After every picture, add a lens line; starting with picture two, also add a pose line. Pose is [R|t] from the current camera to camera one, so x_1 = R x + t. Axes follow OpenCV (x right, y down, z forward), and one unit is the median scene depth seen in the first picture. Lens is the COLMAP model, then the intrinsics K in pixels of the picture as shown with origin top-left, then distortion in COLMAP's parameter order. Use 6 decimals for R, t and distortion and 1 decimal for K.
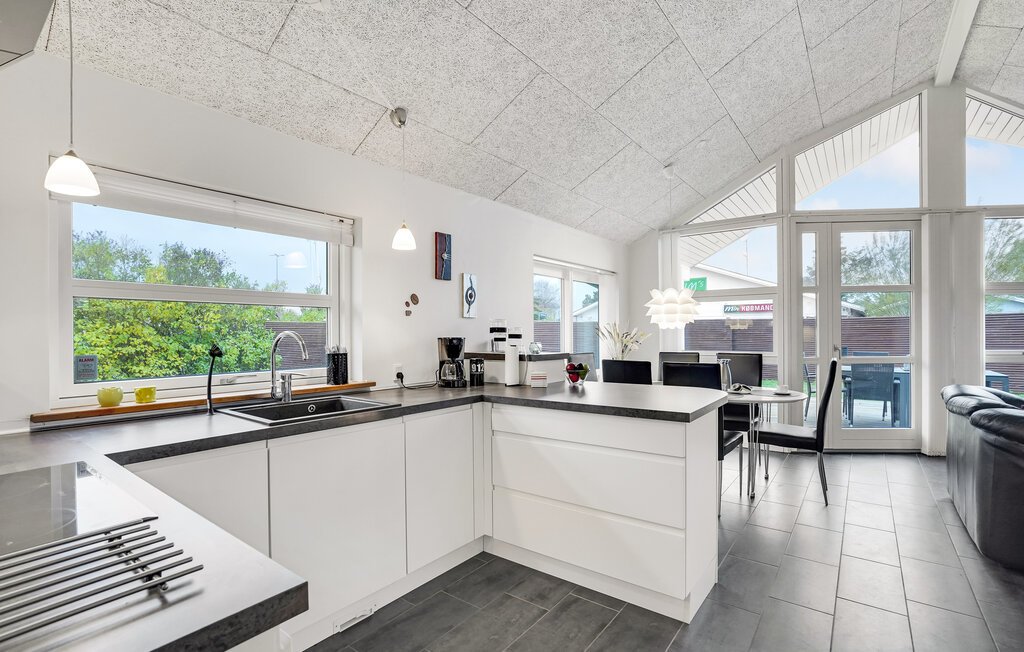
lens RADIAL K [[471.7, 0, 512.6], [0, 471.7, 334.0], [0, 0, 1]] dist [-0.044360, 0.018104]
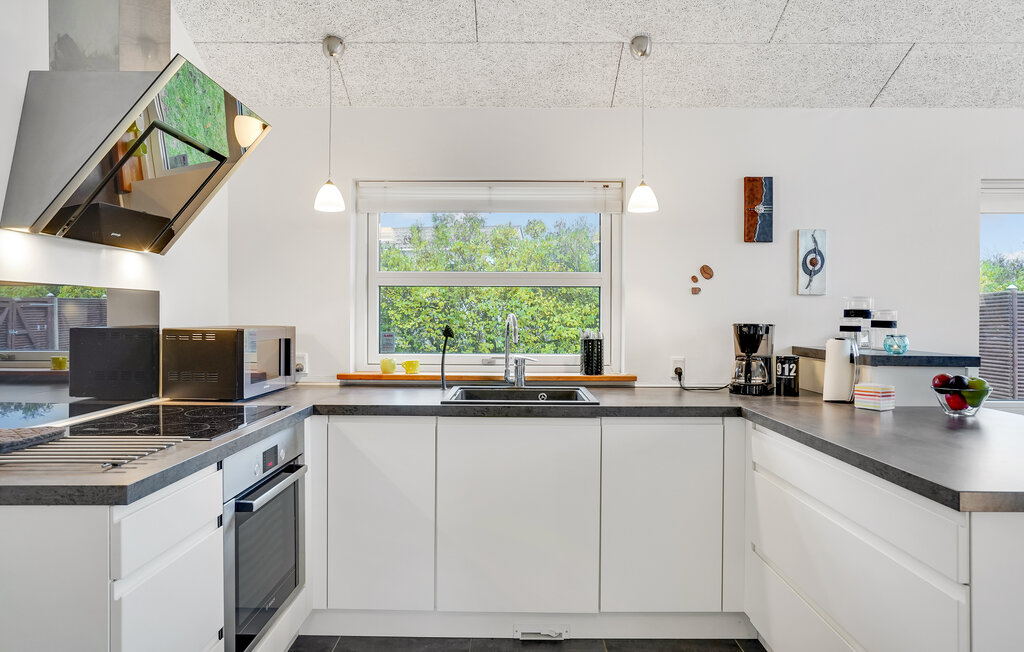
lens RADIAL K [[601.8, 0, 511.0], [0, 601.8, 318.9], [0, 0, 1]] dist [-0.053391, 0.038563]
pose [[0.604587, 0.012144, -0.796446, 0.397423], [-0.009010, 0.999924, 0.008407, -0.004871], [0.796488, 0.002094, 0.604651, 0.185928]]
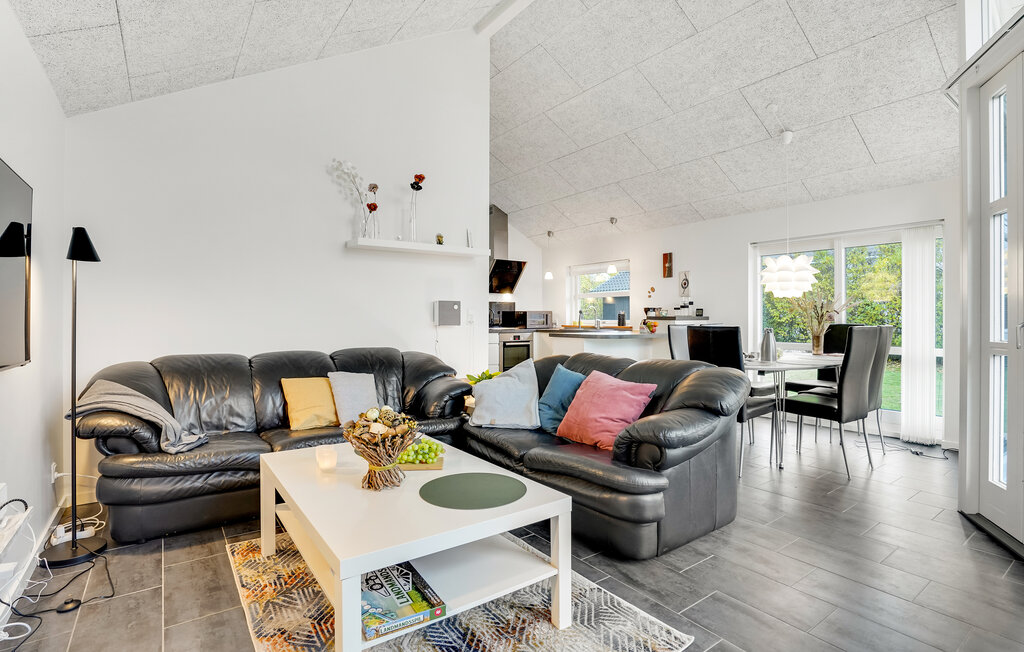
lens RADIAL K [[506.2, 0, 512.9], [0, 506.2, 318.3], [0, 0, 1]] dist [-0.057338, 0.036331]
pose [[-0.291940, 0.007884, -0.956404, 2.284848], [-0.000801, 0.999964, 0.008487, 0.037572], [0.956436, 0.003244, -0.291923, 1.149684]]
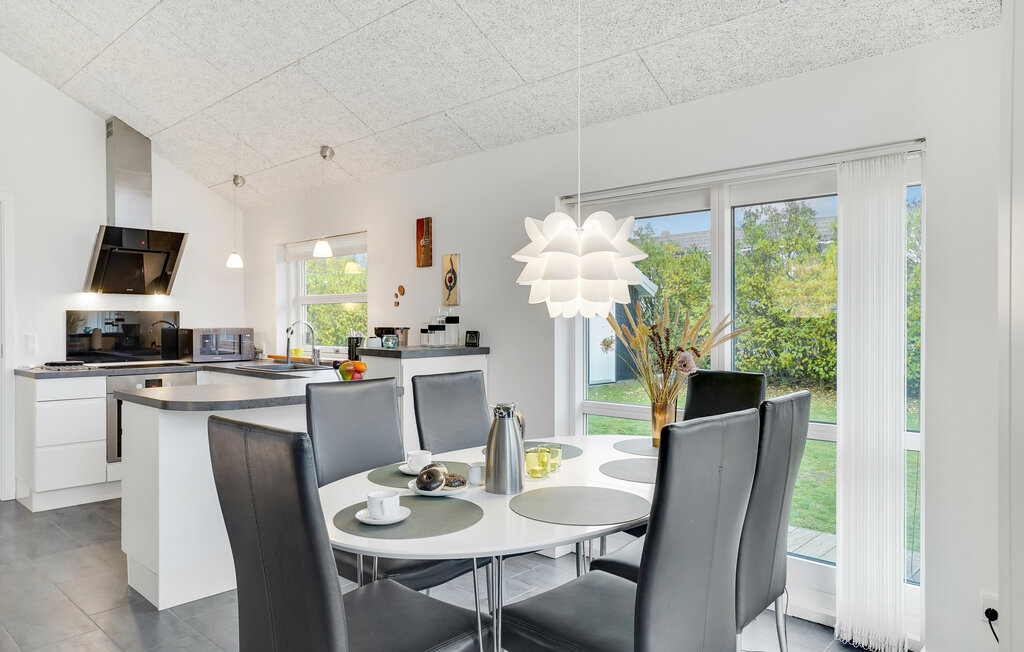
lens RADIAL K [[689.2, 0, 506.7], [0, 689.2, 323.7], [0, 0, 1]] dist [-0.008198, 0.040832]
pose [[-0.115442, 0.010461, -0.993259, 1.410545], [-0.001639, 0.999941, 0.010722, -0.017941], [0.993313, 0.002866, -0.115418, 1.532632]]
